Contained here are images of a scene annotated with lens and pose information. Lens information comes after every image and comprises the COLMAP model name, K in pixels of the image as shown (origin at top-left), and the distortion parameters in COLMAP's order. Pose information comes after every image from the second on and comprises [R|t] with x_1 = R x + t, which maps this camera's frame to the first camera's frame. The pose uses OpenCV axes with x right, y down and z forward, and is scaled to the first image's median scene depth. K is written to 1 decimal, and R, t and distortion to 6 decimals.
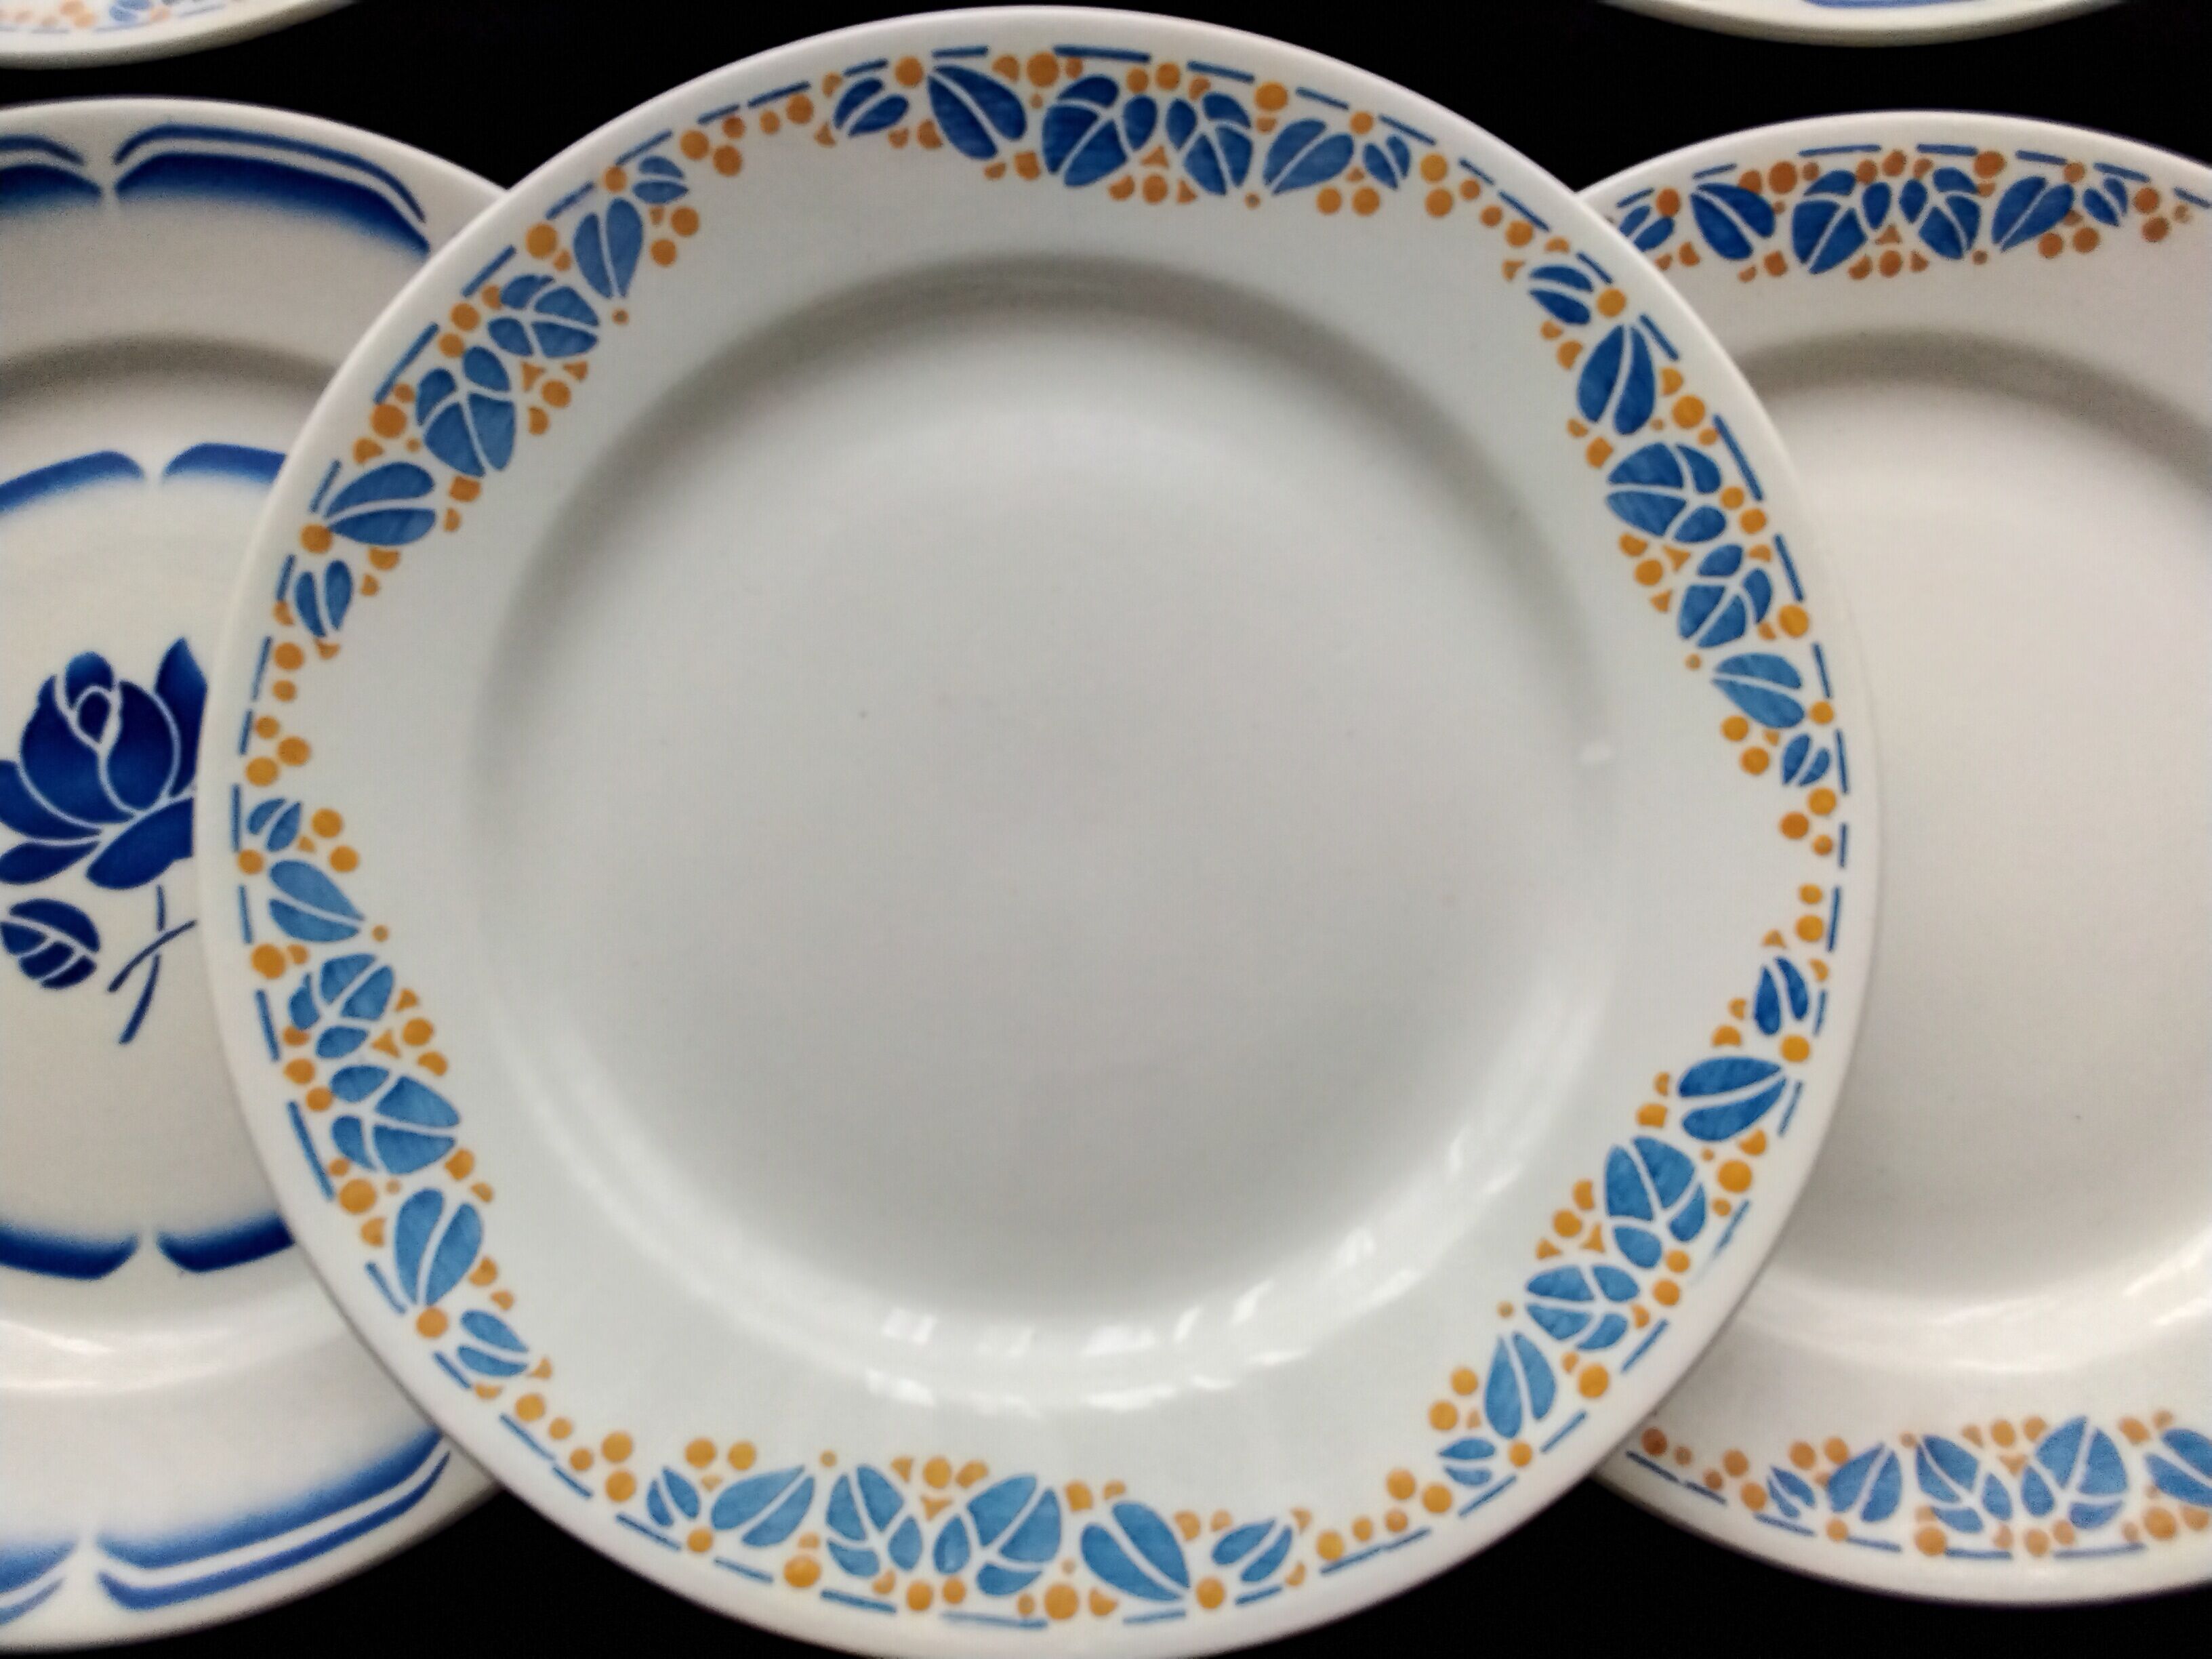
lens RADIAL K [[1874.4, 0, 1106.0], [0, 1874.4, 829.5], [0, 0, 1]] dist [0.046870, -0.111625]
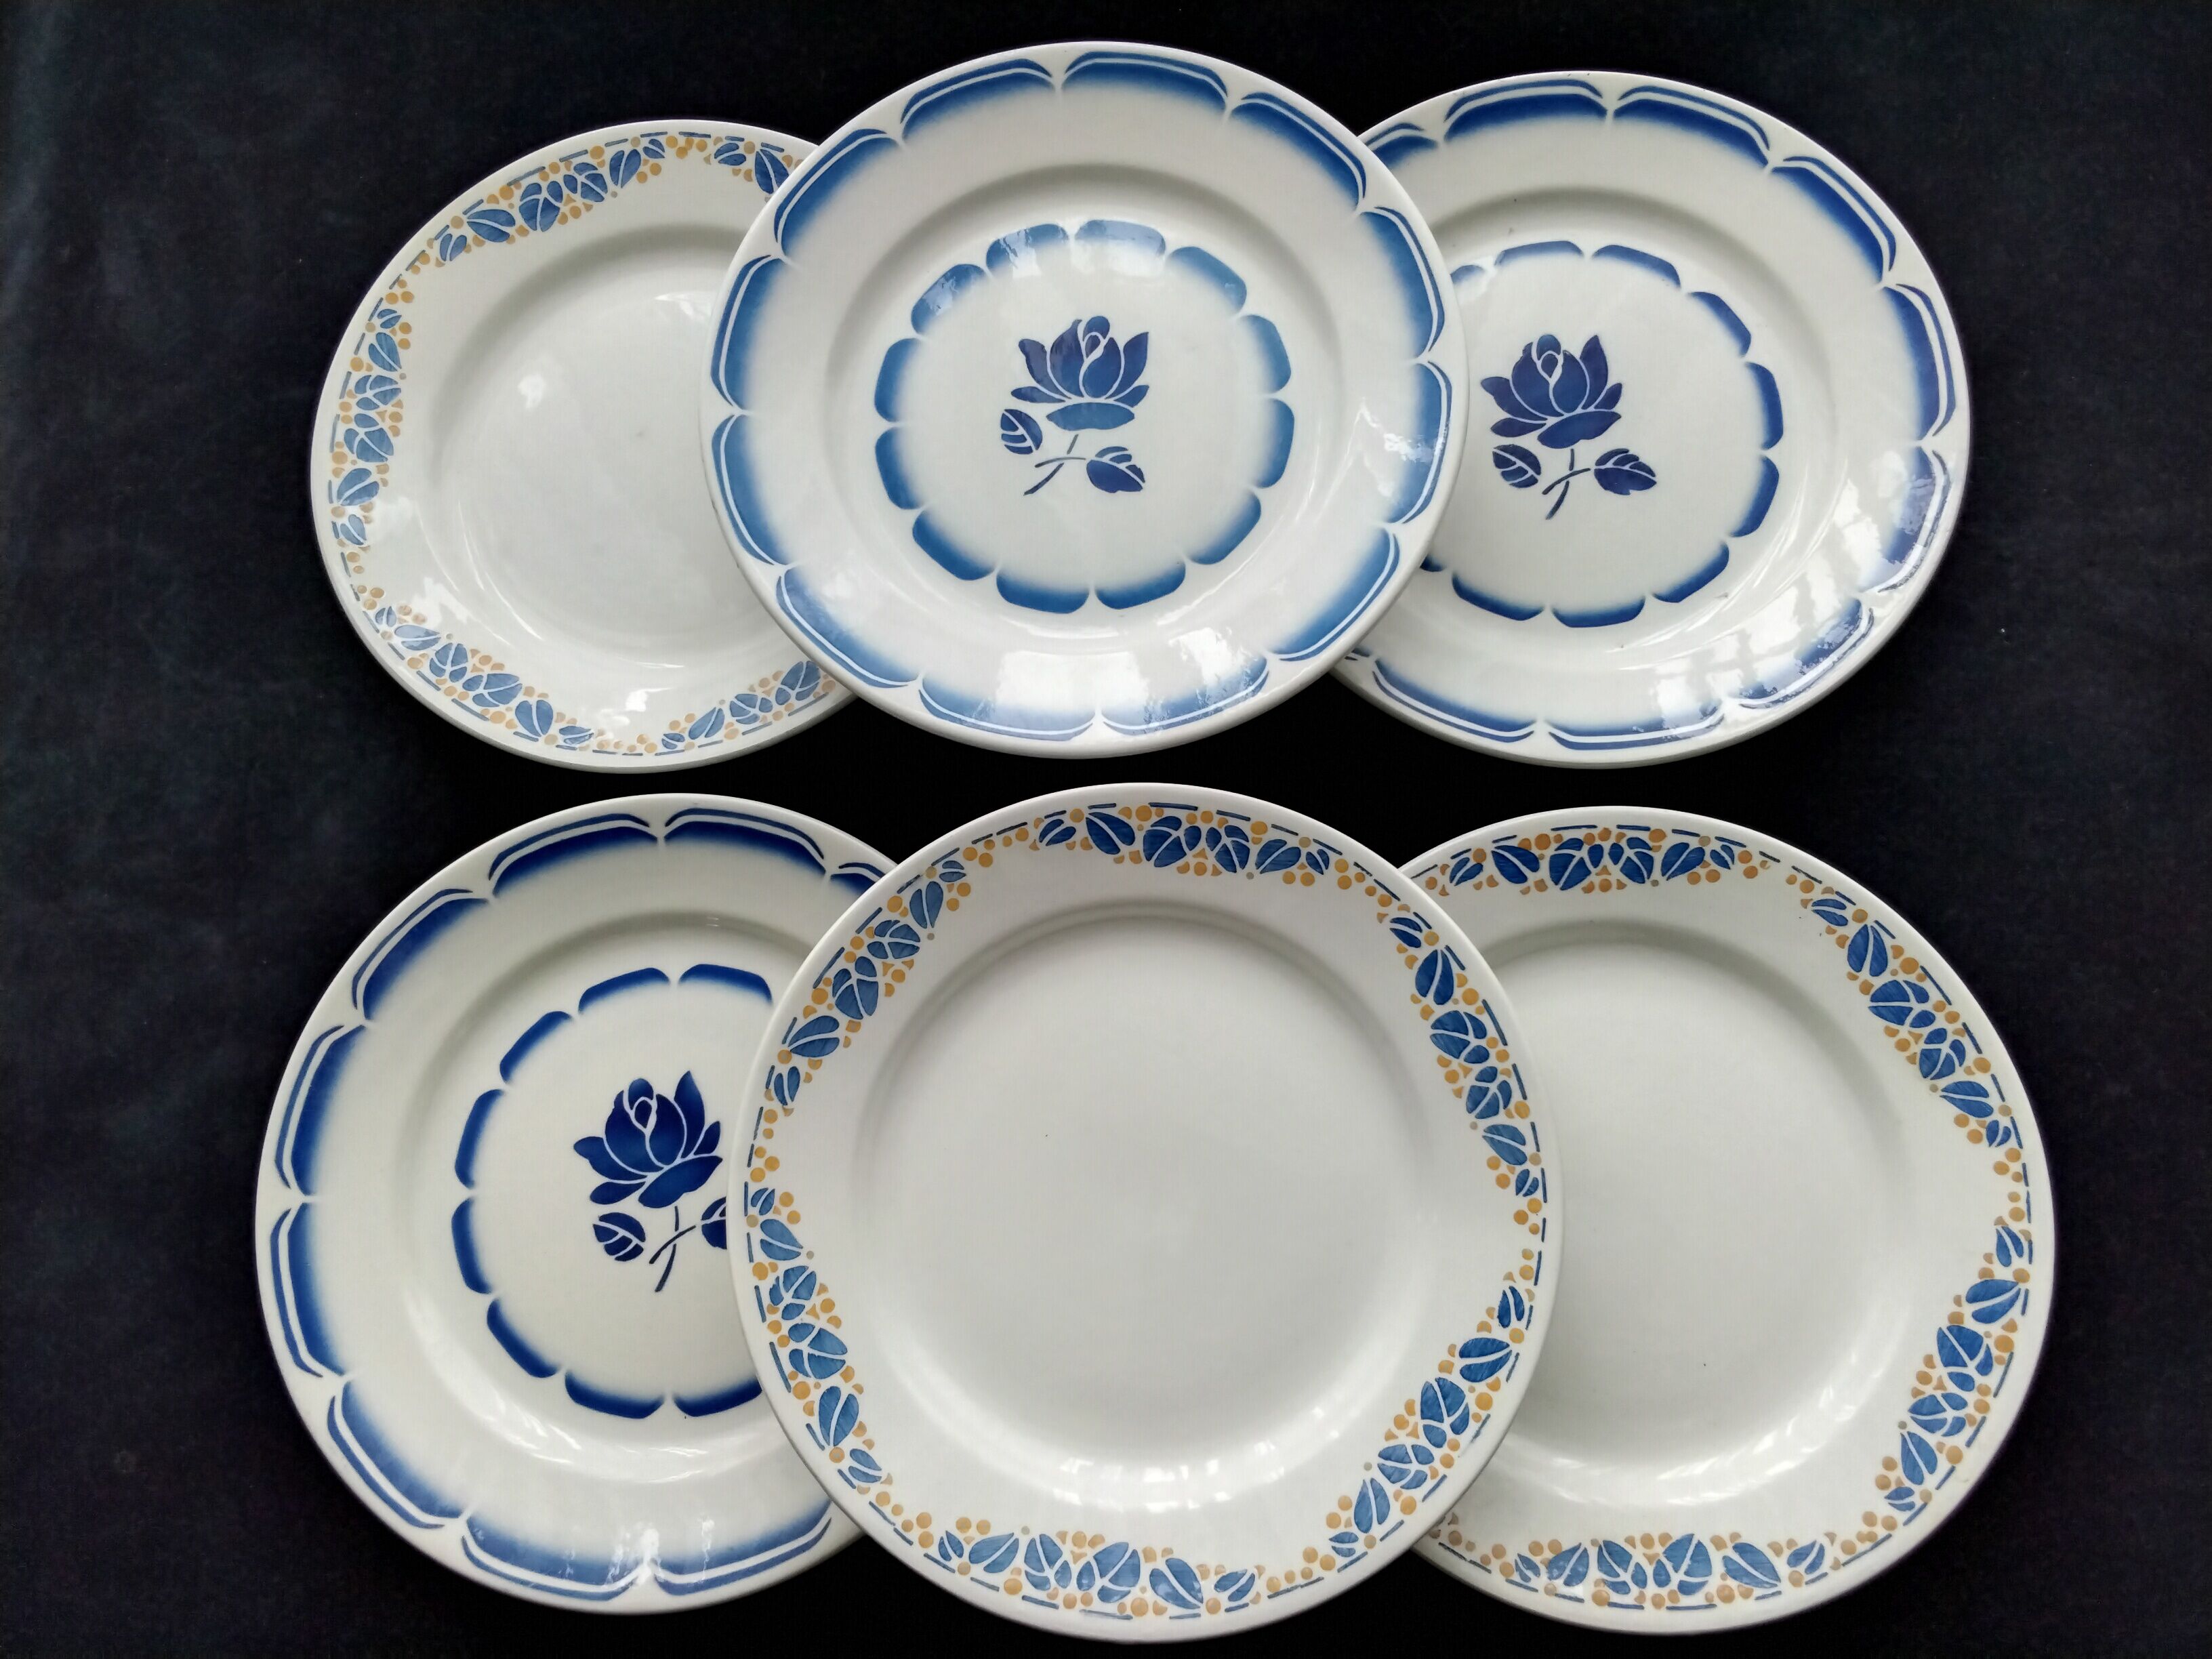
lens RADIAL K [[1739.5, 0, 1114.6], [0, 1739.5, 815.2], [0, 0, 1]] dist [0.061660, -0.149264]
pose [[0.997441, 0.010539, -0.070706, 0.066579], [-0.015312, 0.997615, -0.067303, -0.280846], [0.069828, 0.068213, 0.995224, -0.839374]]
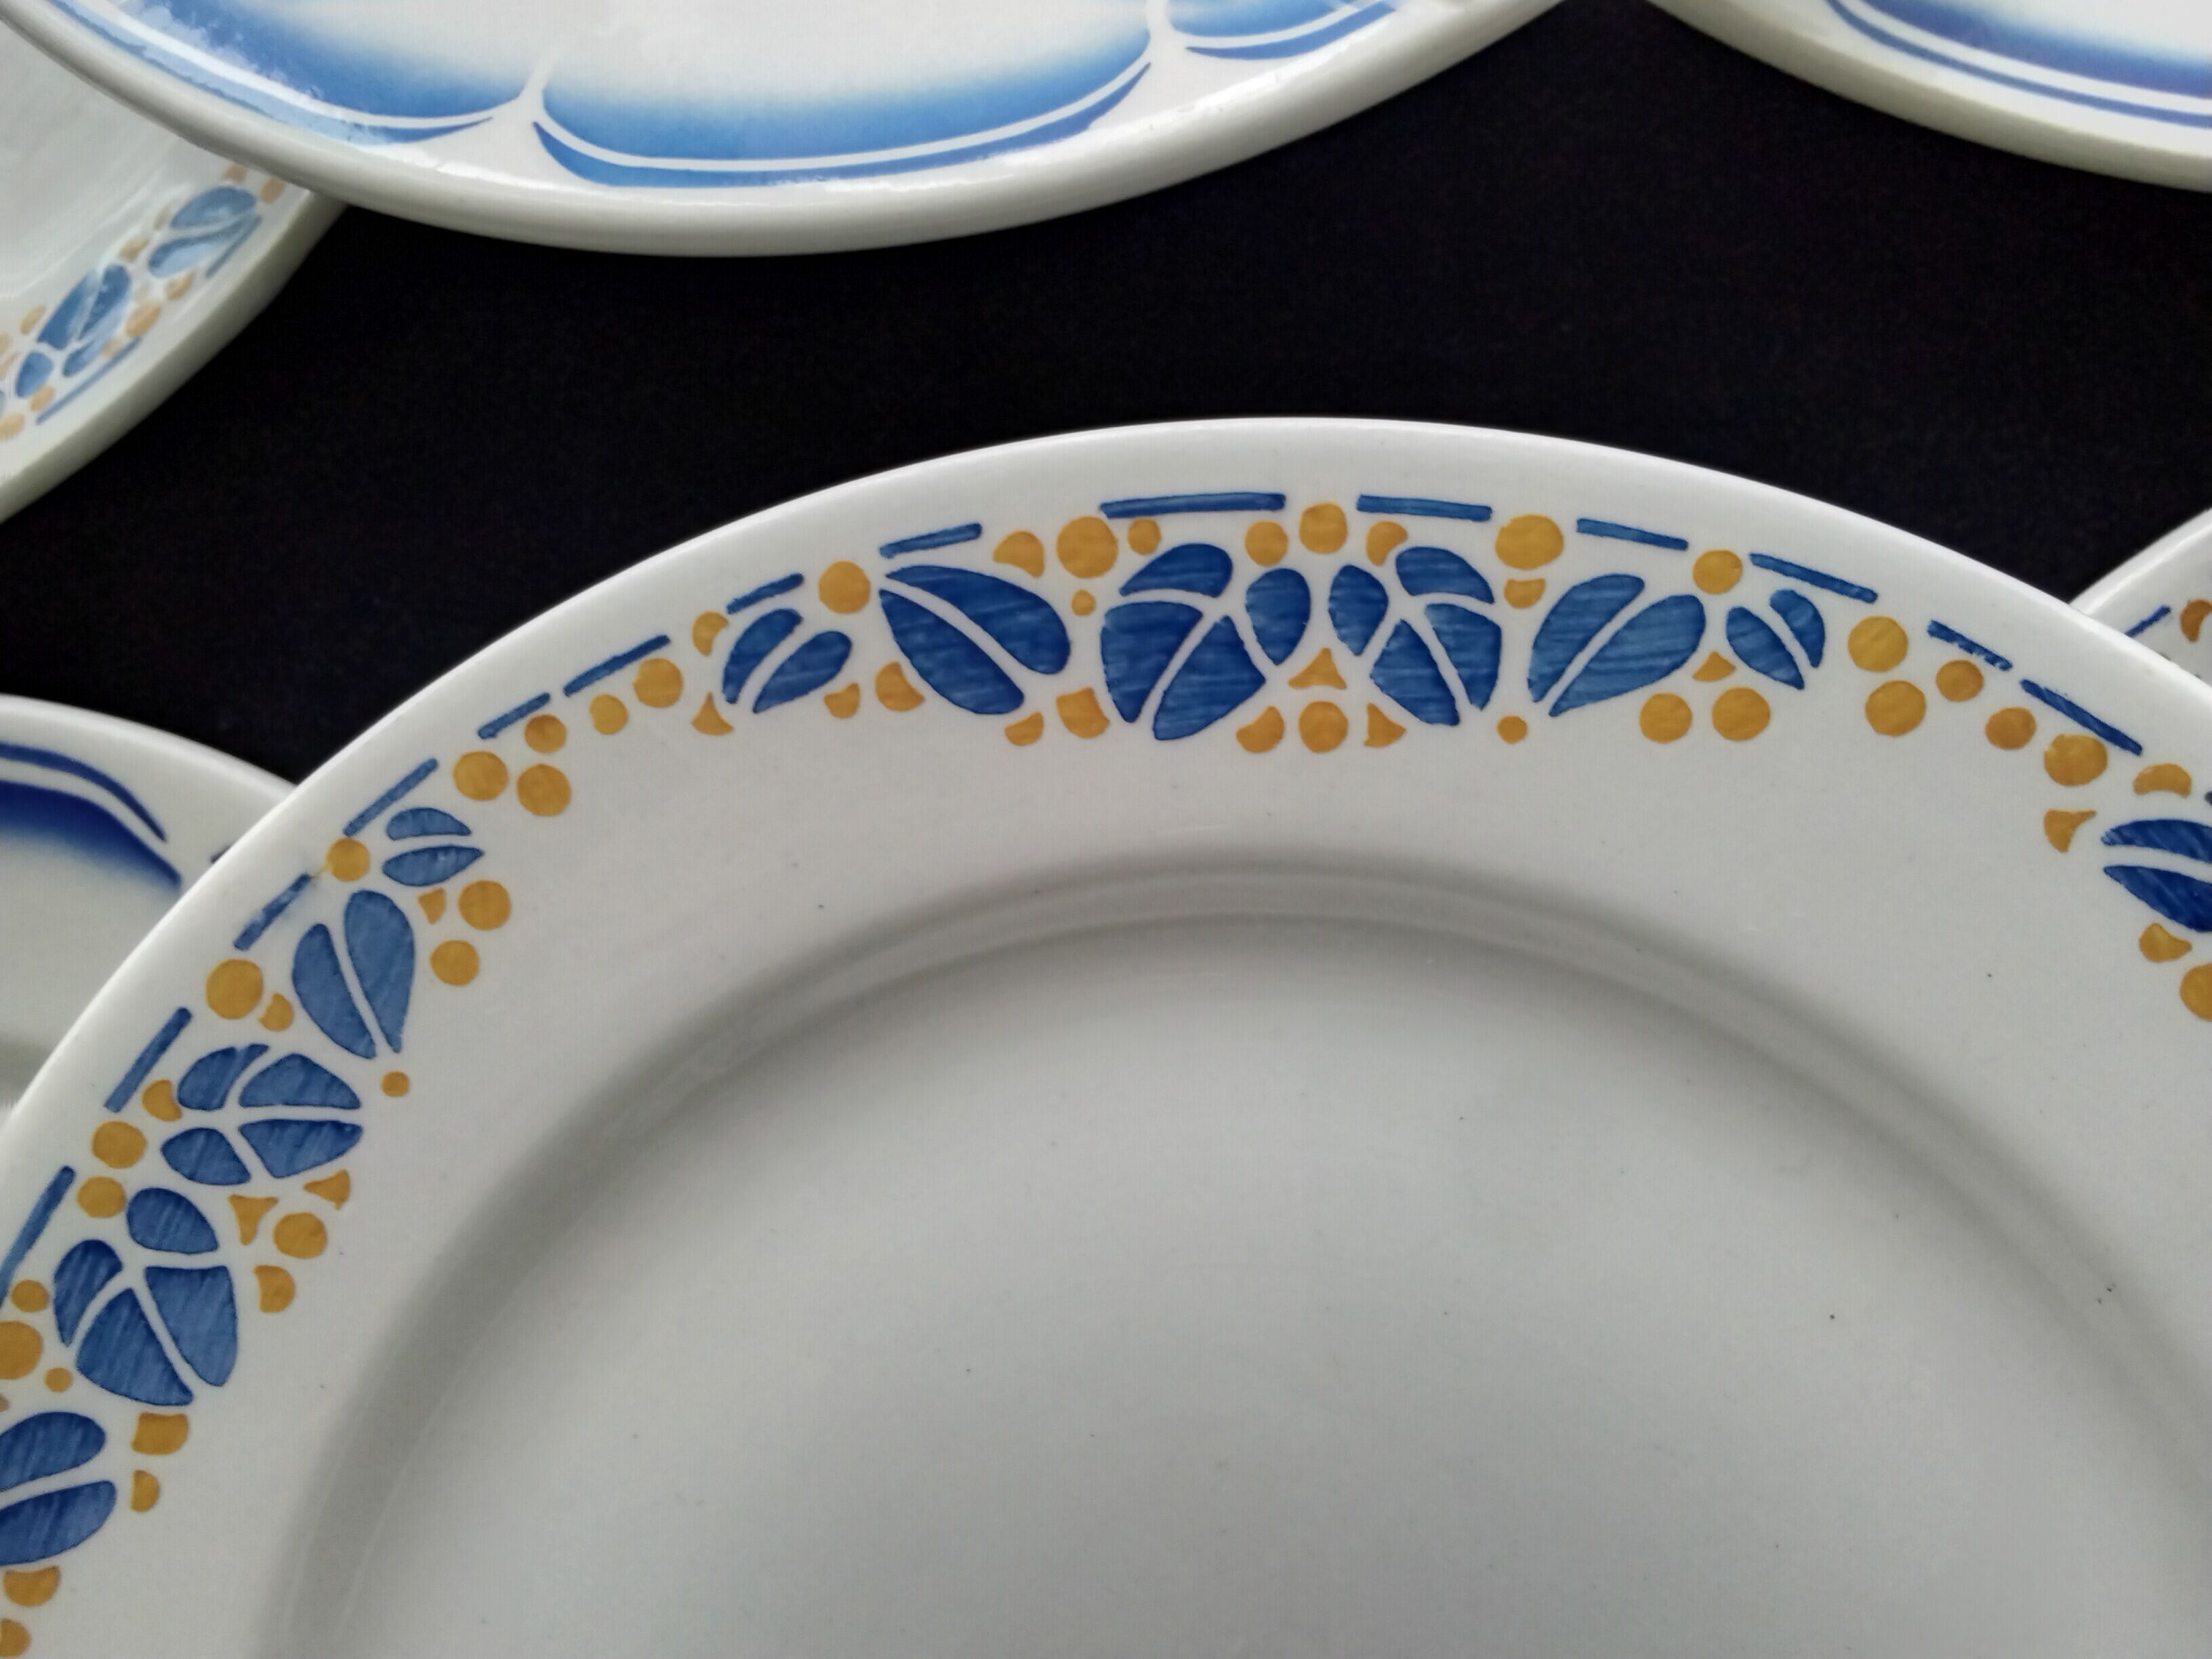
lens RADIAL K [[1874.4, 0, 1106.0], [0, 1874.4, 829.5], [0, 0, 1]] dist [0.046870, -0.111625]
pose [[0.982081, -0.103466, -0.157516, 0.047784], [0.104820, 0.994491, 0.000292, -0.327459], [0.156618, -0.016797, 0.987516, 0.480151]]
